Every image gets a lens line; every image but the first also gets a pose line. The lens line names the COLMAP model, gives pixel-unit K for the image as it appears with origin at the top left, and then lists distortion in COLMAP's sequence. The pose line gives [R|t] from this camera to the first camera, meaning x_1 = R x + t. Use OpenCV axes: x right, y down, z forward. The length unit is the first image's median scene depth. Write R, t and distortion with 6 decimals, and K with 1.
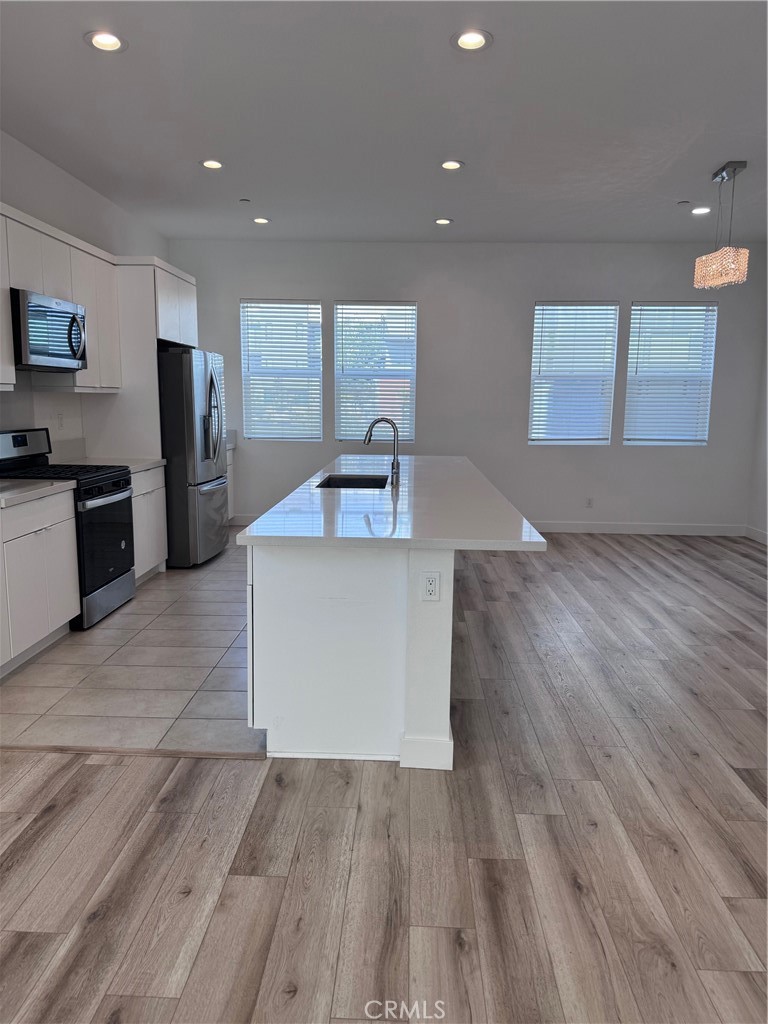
lens RADIAL K [[719.6, 0, 380.7], [0, 719.6, 513.7], [0, 0, 1]] dist [0.056076, -0.074783]
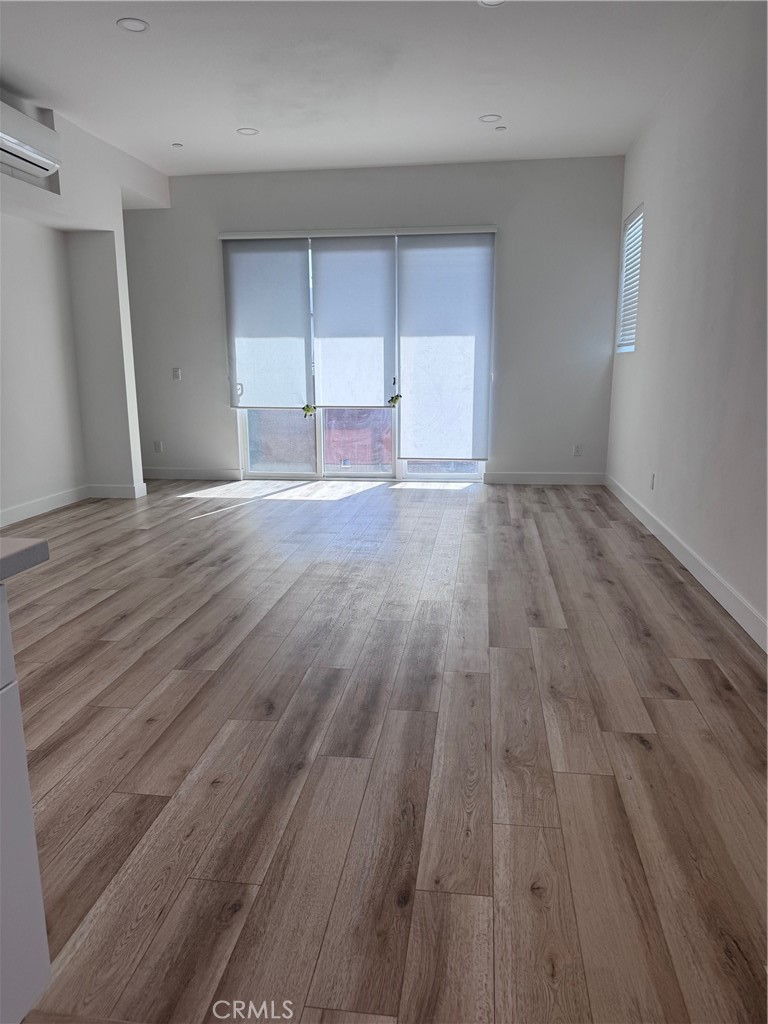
lens RADIAL K [[719.6, 0, 380.7], [0, 719.6, 513.7], [0, 0, 1]] dist [0.056076, -0.074783]
pose [[-0.995001, -0.029850, 0.095301, -0.359783], [0.005769, 0.935511, 0.353249, -0.117342], [-0.099699, 0.352033, -0.930663, 1.105317]]
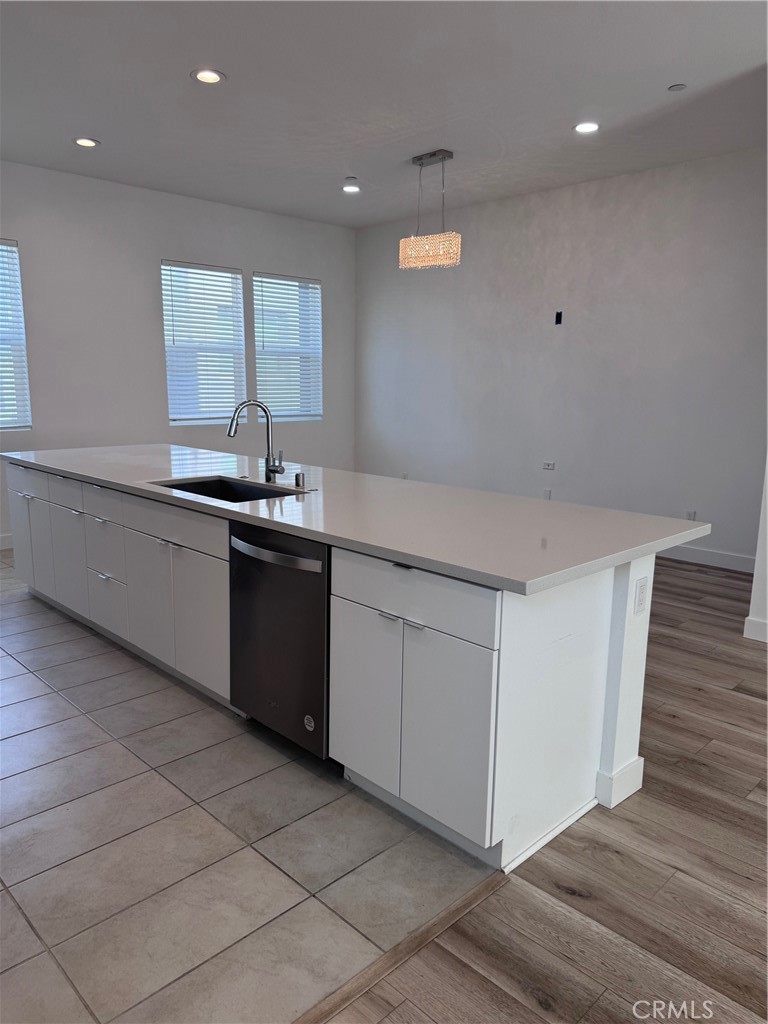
lens RADIAL K [[721.7, 0, 382.7], [0, 721.7, 529.5], [0, 0, 1]] dist [-0.001968, -0.002096]
pose [[0.682717, -0.150146, 0.715090, -0.599226], [0.109490, 0.988632, 0.103047, -0.080028], [-0.722433, 0.007943, 0.691395, 0.497614]]
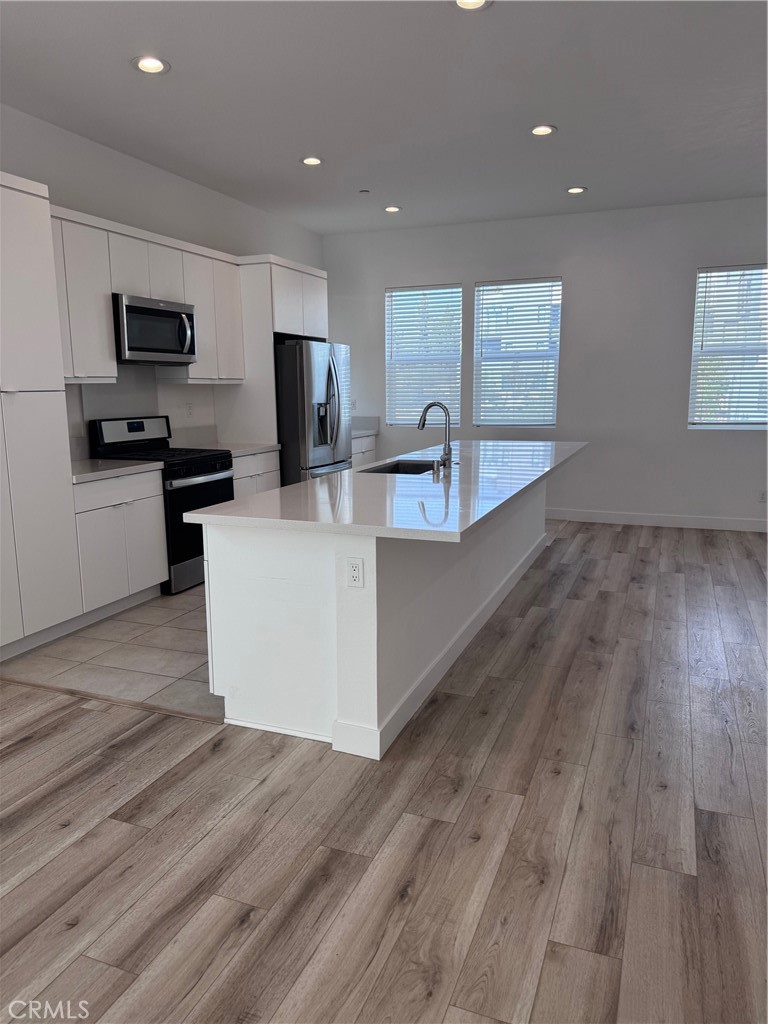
lens RADIAL K [[719.6, 0, 380.7], [0, 719.6, 513.7], [0, 0, 1]] dist [0.056076, -0.074783]
pose [[0.942426, 0.038174, -0.332228, 0.341536], [-0.031897, 0.999195, 0.024330, -0.004214], [0.332890, -0.012332, 0.942885, 0.063637]]
